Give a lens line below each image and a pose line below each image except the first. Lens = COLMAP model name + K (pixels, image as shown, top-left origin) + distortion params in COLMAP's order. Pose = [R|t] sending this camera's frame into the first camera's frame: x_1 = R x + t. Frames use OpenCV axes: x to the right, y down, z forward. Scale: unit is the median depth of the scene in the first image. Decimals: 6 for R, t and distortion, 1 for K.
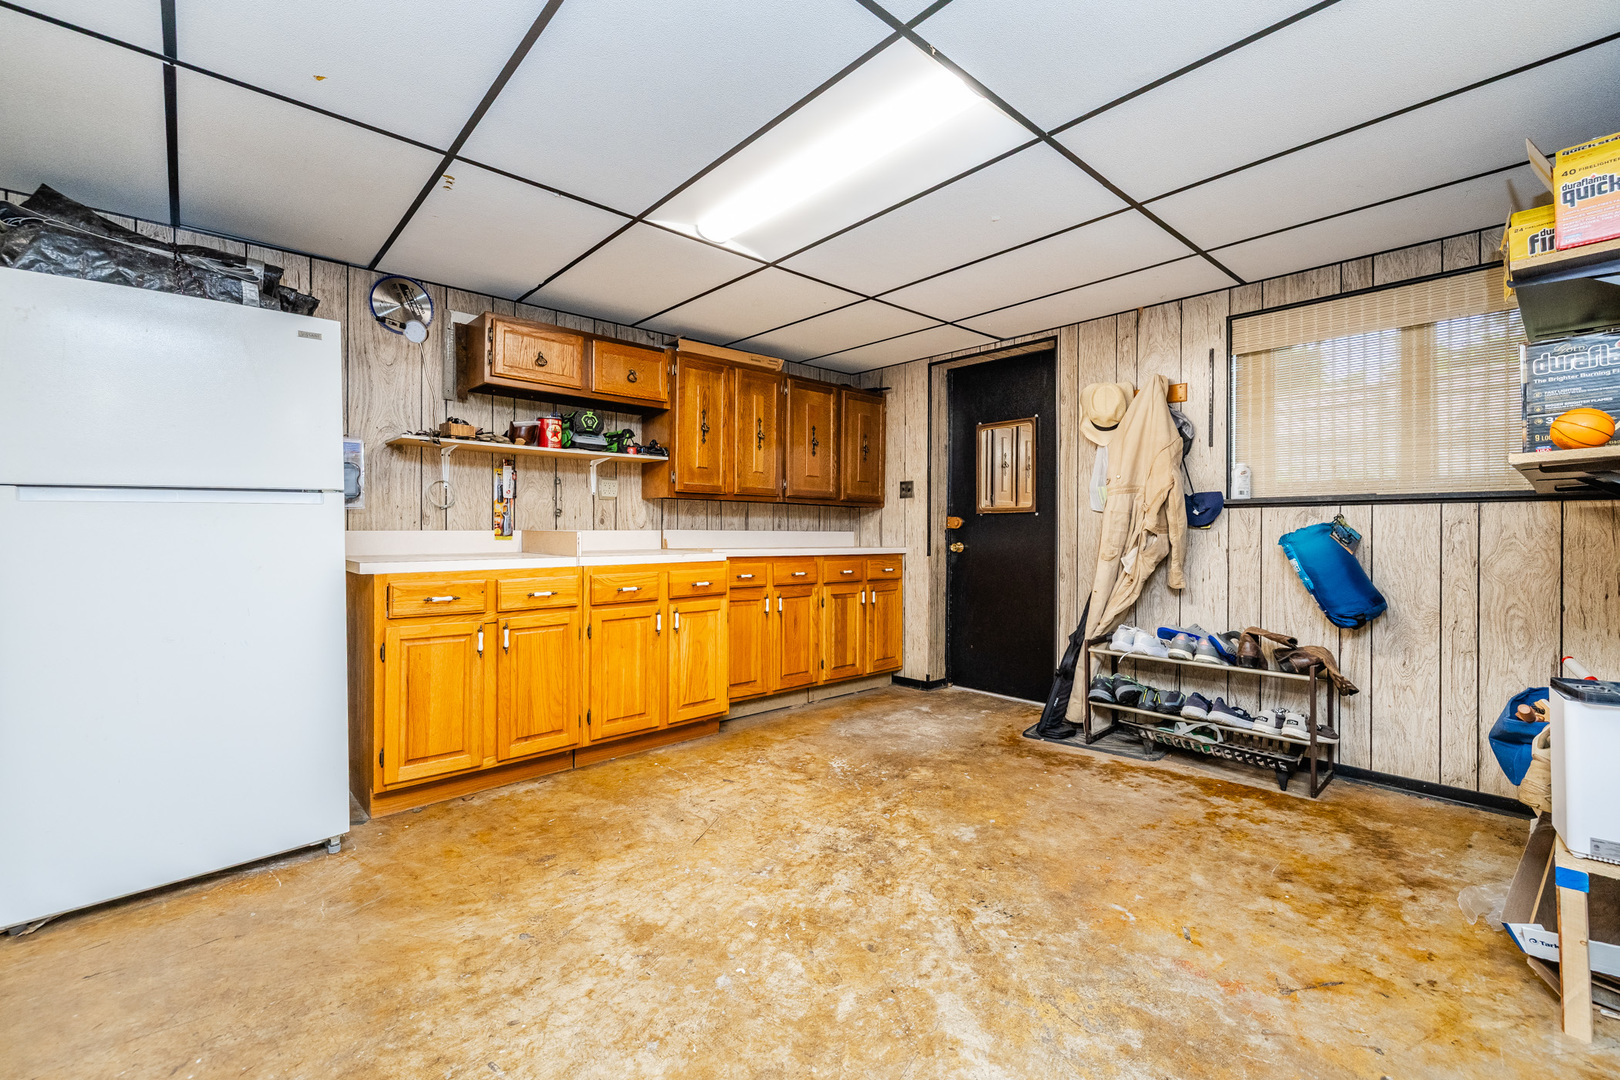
lens RADIAL K [[691.5, 0, 808.1], [0, 691.5, 529.2], [0, 0, 1]] dist [-0.000730, 0.001270]
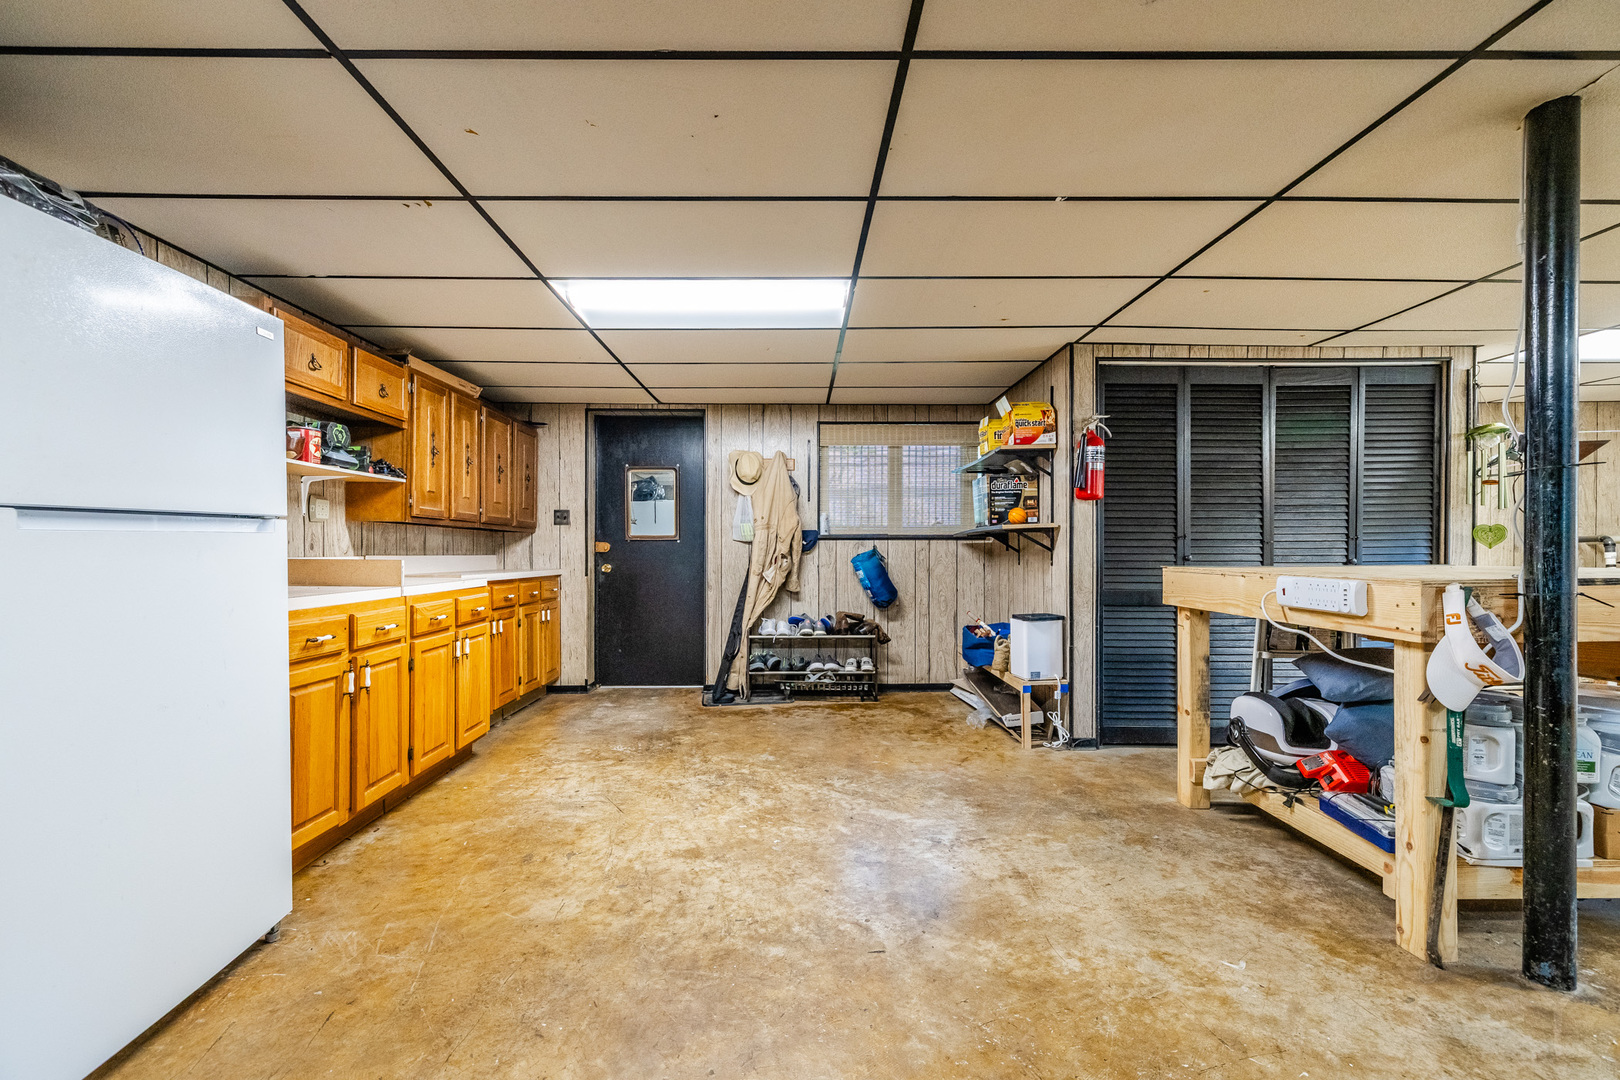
lens RADIAL K [[691.5, 0, 800.0], [0, 691.5, 550.2], [0, 0, 1]] dist [-0.000730, 0.001270]
pose [[0.658827, -0.001837, 0.752293, -0.657140], [-0.001775, 0.999990, 0.003996, -0.014072], [-0.752293, -0.003968, 0.658817, -0.035911]]
